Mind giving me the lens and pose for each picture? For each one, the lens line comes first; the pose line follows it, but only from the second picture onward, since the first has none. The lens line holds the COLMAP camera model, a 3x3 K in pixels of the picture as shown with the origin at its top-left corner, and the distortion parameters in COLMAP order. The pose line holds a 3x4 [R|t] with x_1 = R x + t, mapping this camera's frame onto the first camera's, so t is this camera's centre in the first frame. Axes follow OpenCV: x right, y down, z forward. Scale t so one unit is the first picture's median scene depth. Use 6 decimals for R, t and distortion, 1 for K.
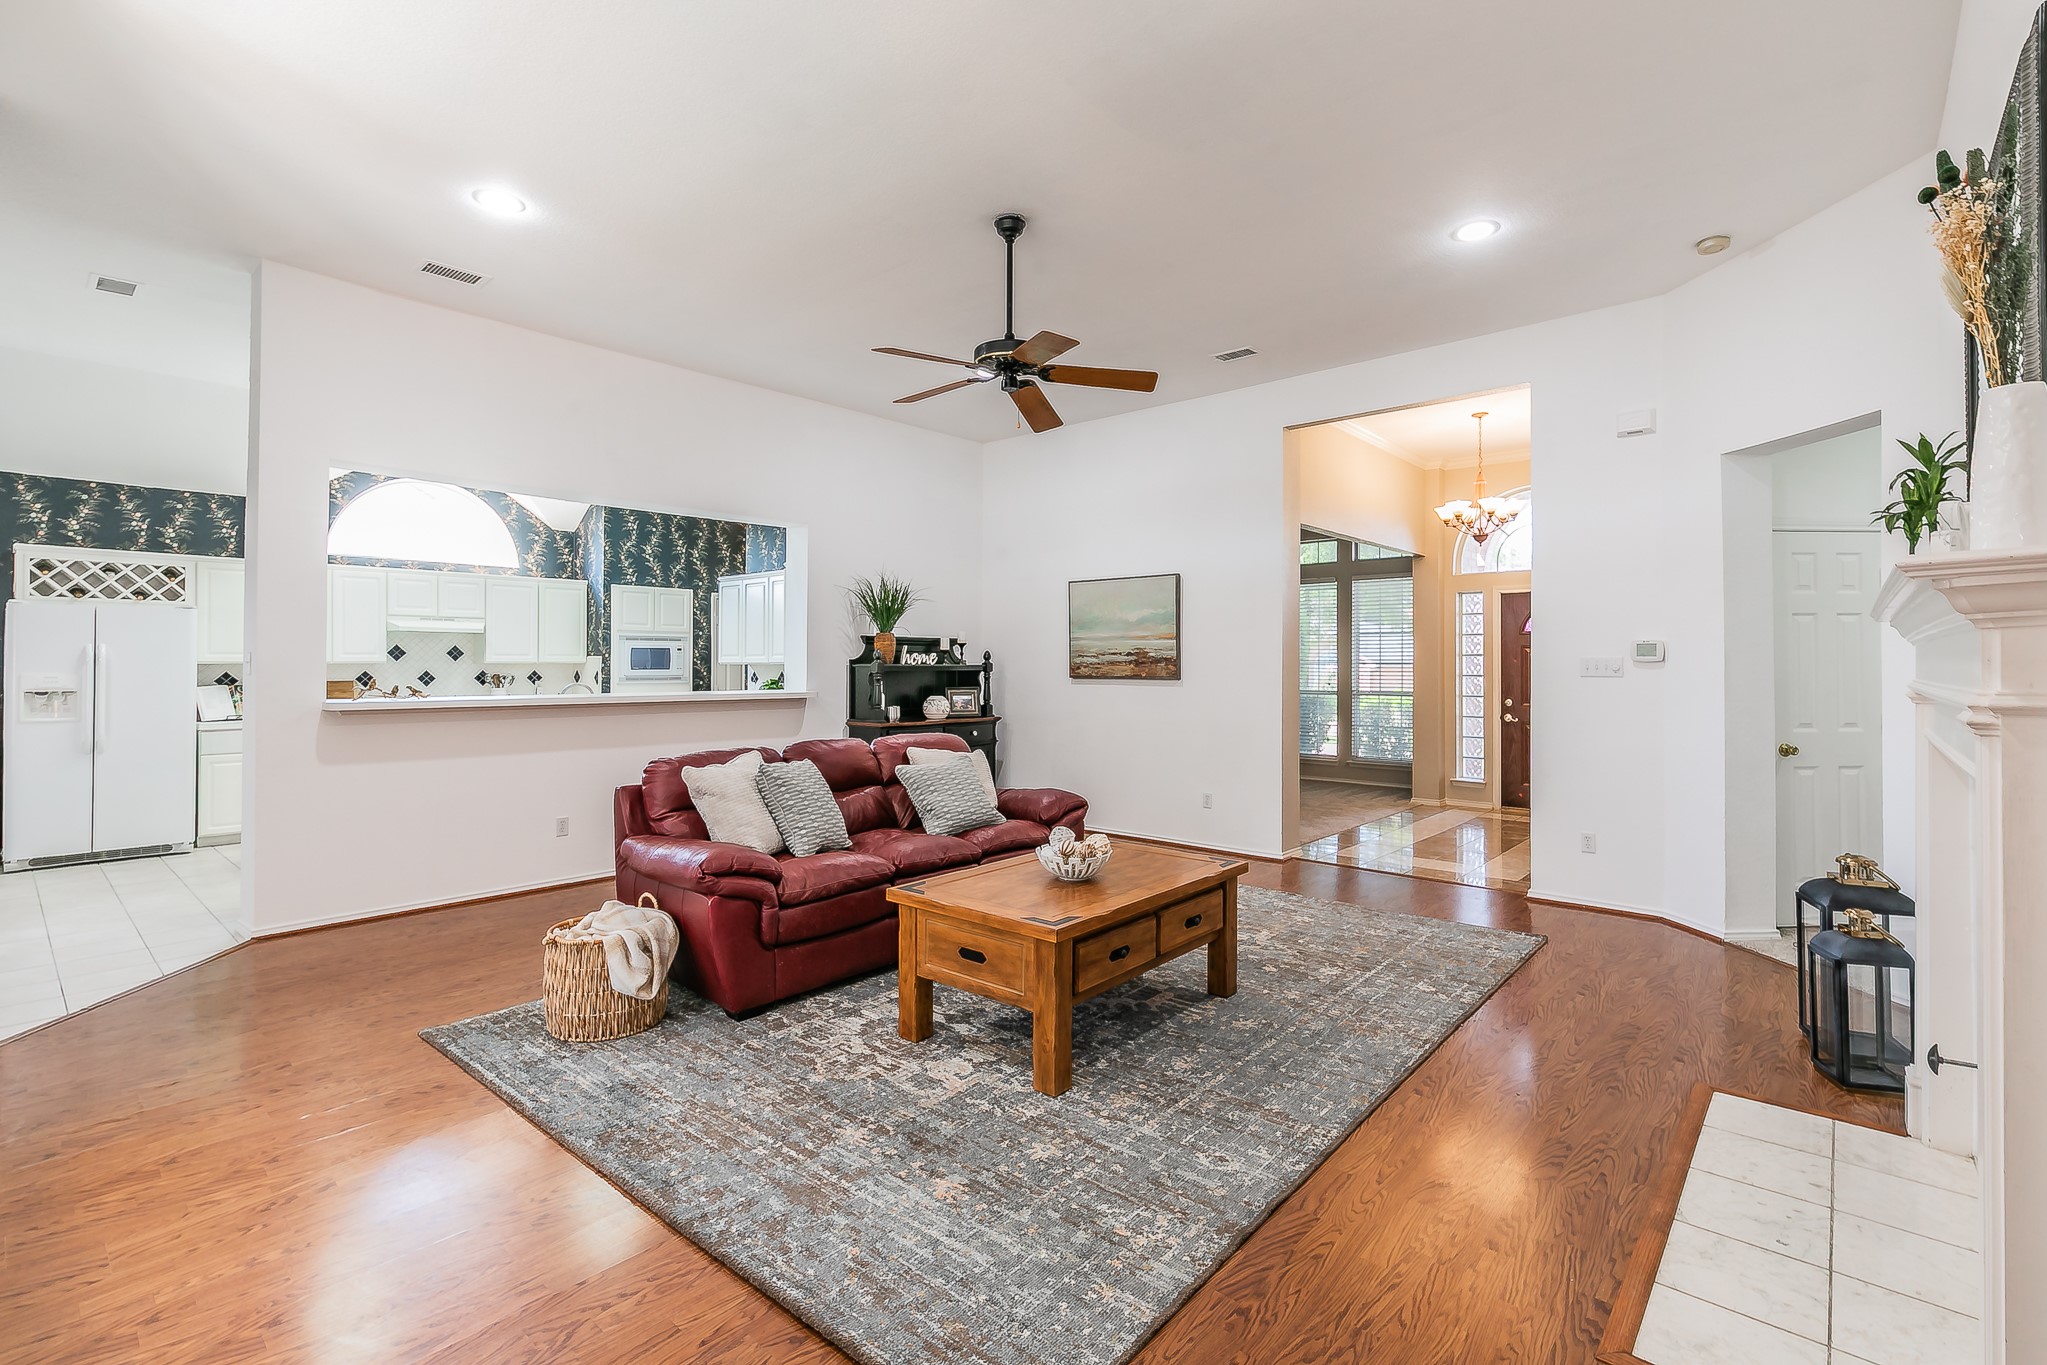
lens RADIAL K [[918.5, 0, 1023.4], [0, 918.5, 655.0], [0, 0, 1]] dist [0.000535, -0.000161]
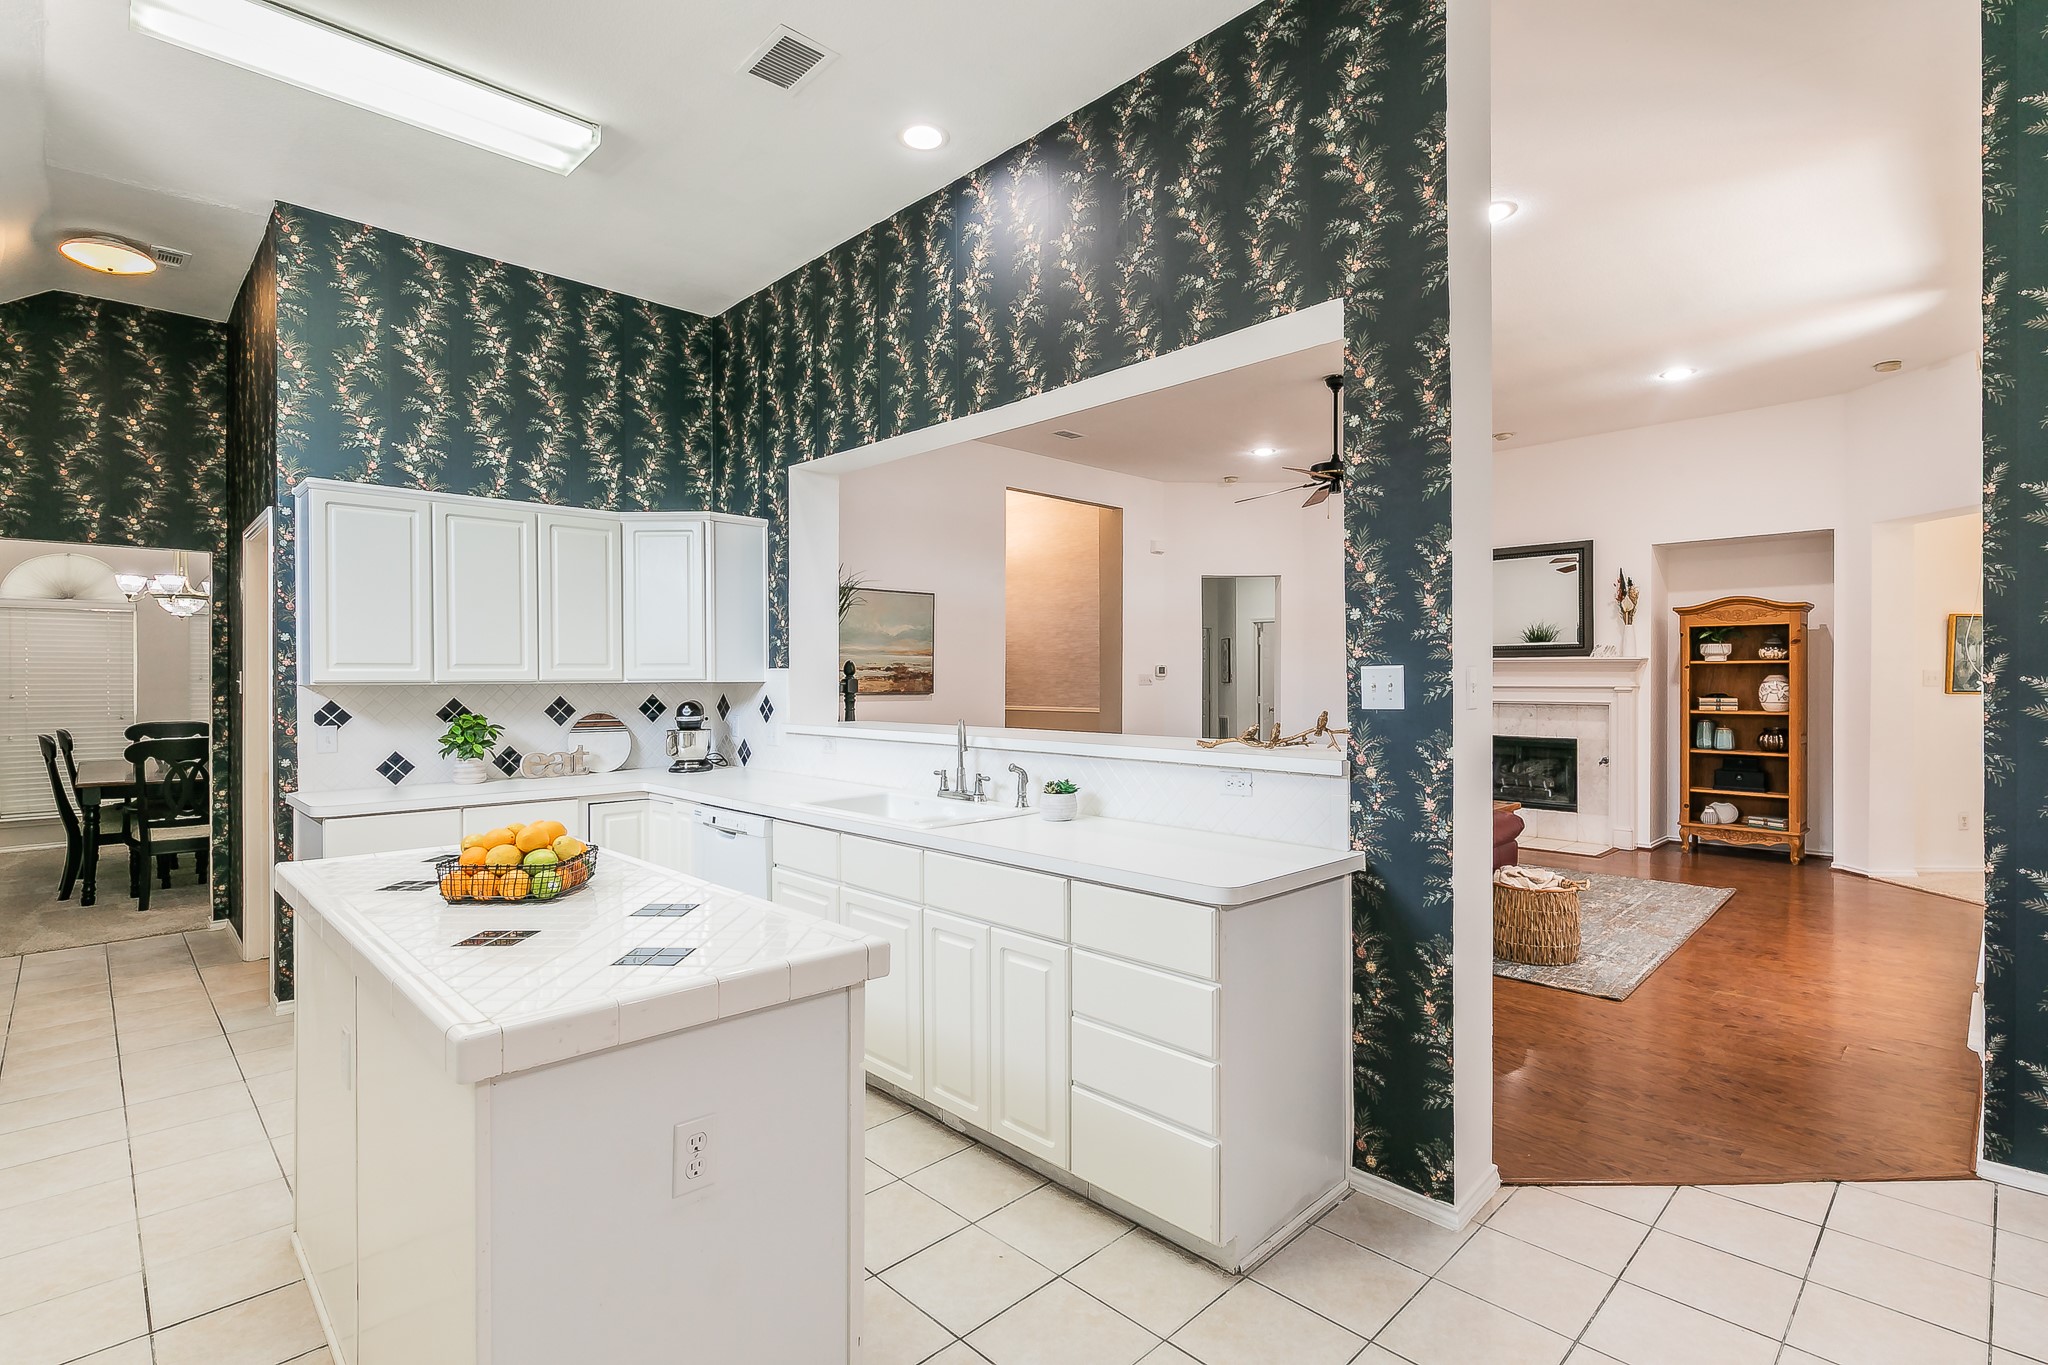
lens RADIAL K [[969.1, 0, 953.1], [0, 969.1, 686.2], [0, 0, 1]] dist [0.000282, -0.000034]
pose [[0.108738, -0.013755, 0.993975, -0.843642], [-0.008401, 0.999856, 0.014755, 0.001618], [-0.994035, -0.009954, 0.108607, 0.759186]]
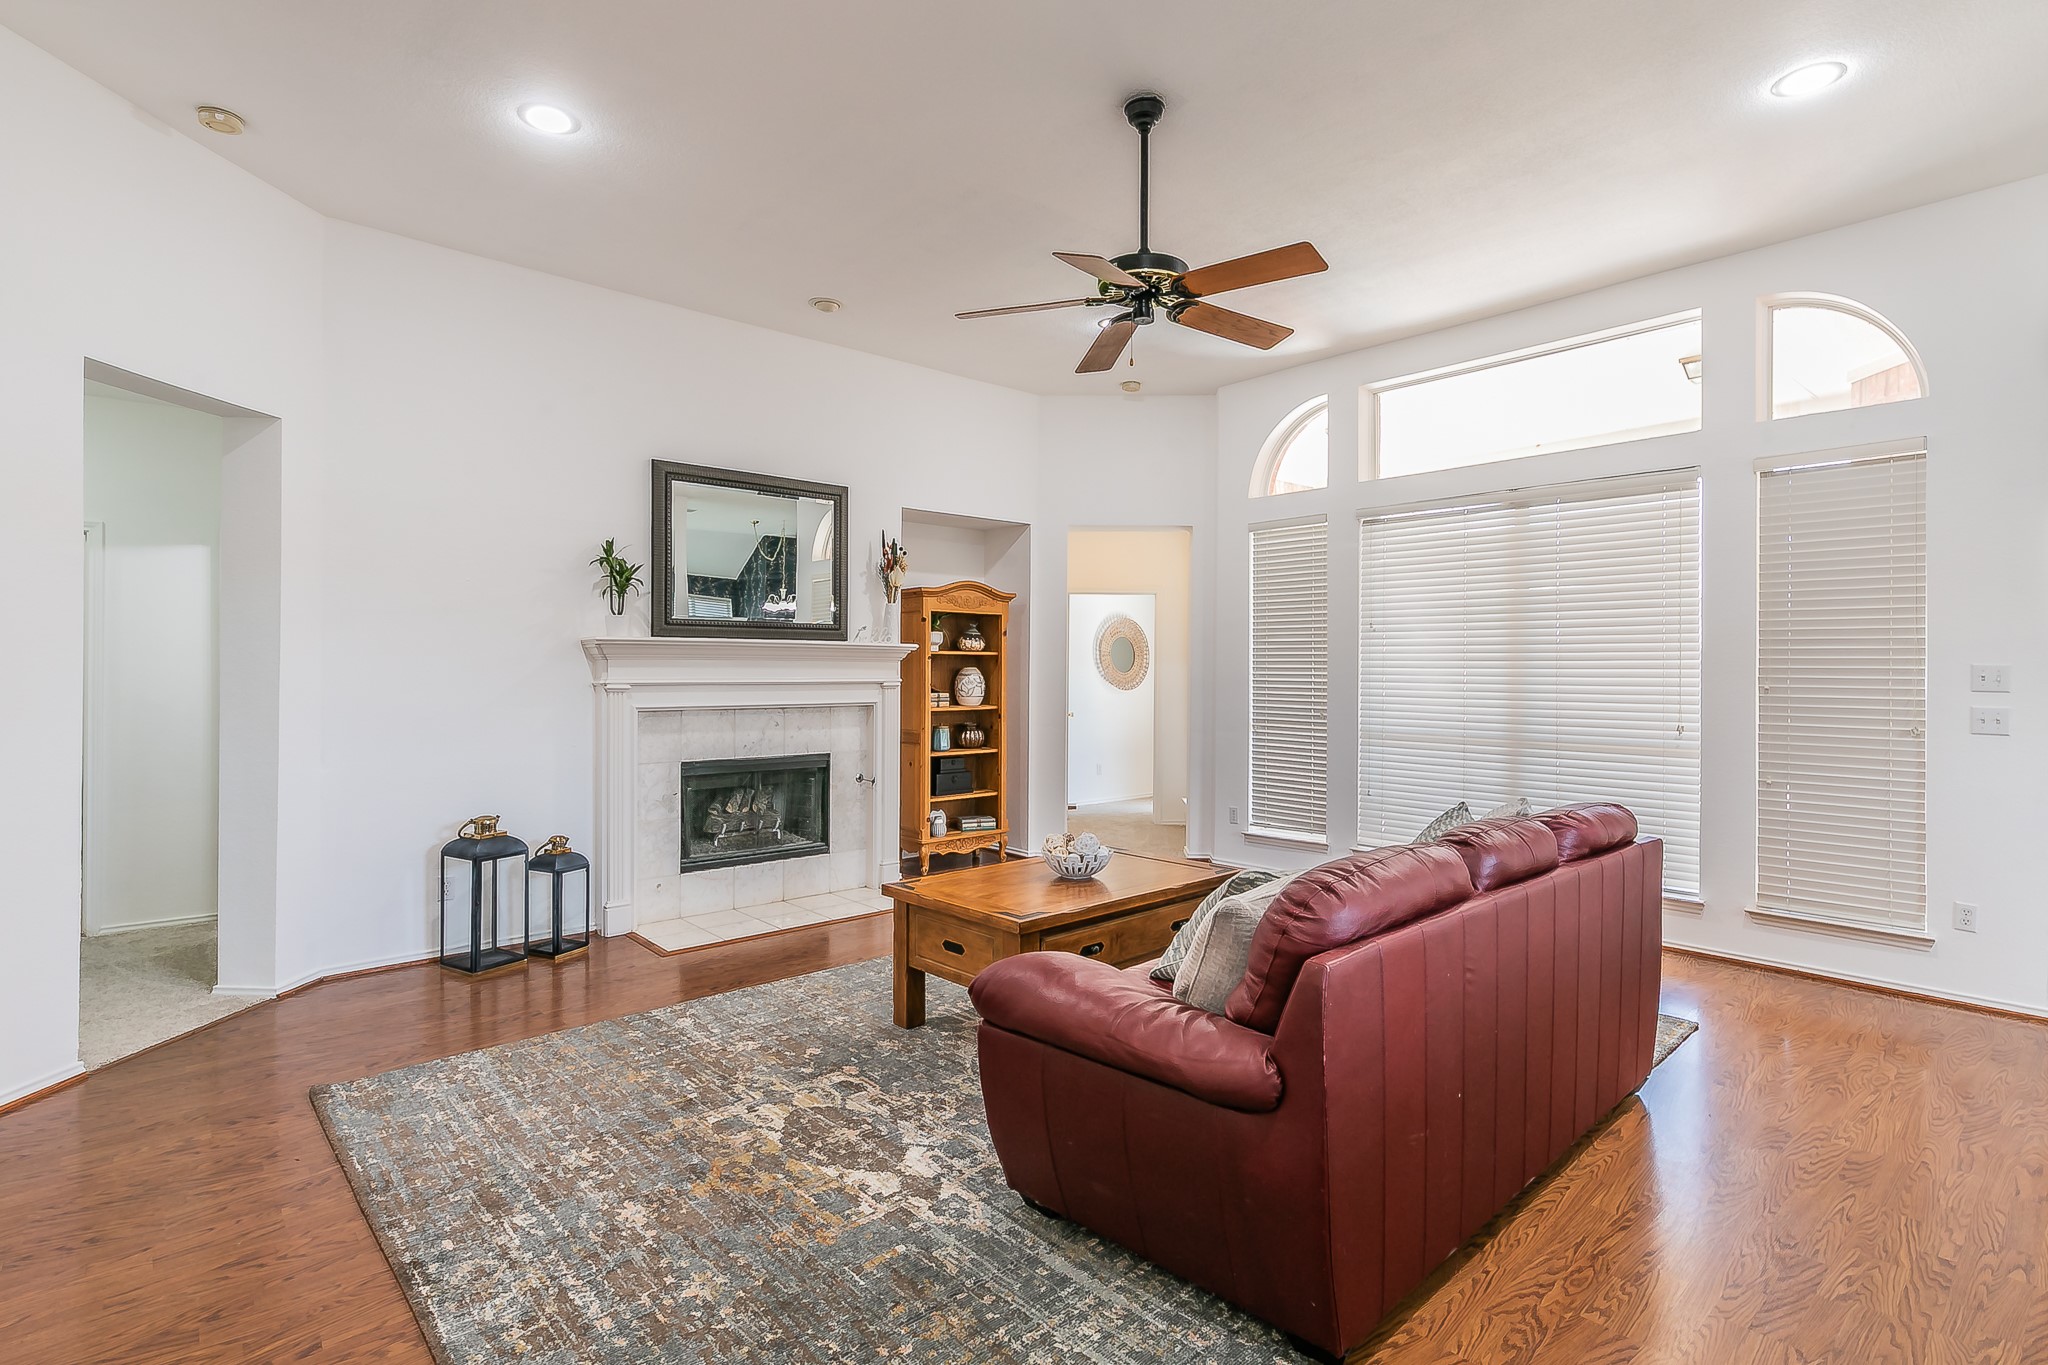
lens RADIAL K [[1032.0, 0, 1077.9], [0, 1032.0, 672.3], [0, 0, 1]] dist [-0.000358, 0.000151]
pose [[-0.994551, -0.007371, 0.103992, -0.028613], [-0.008104, 0.999945, -0.006625, 0.007873], [-0.103937, -0.007432, -0.994556, 1.002197]]
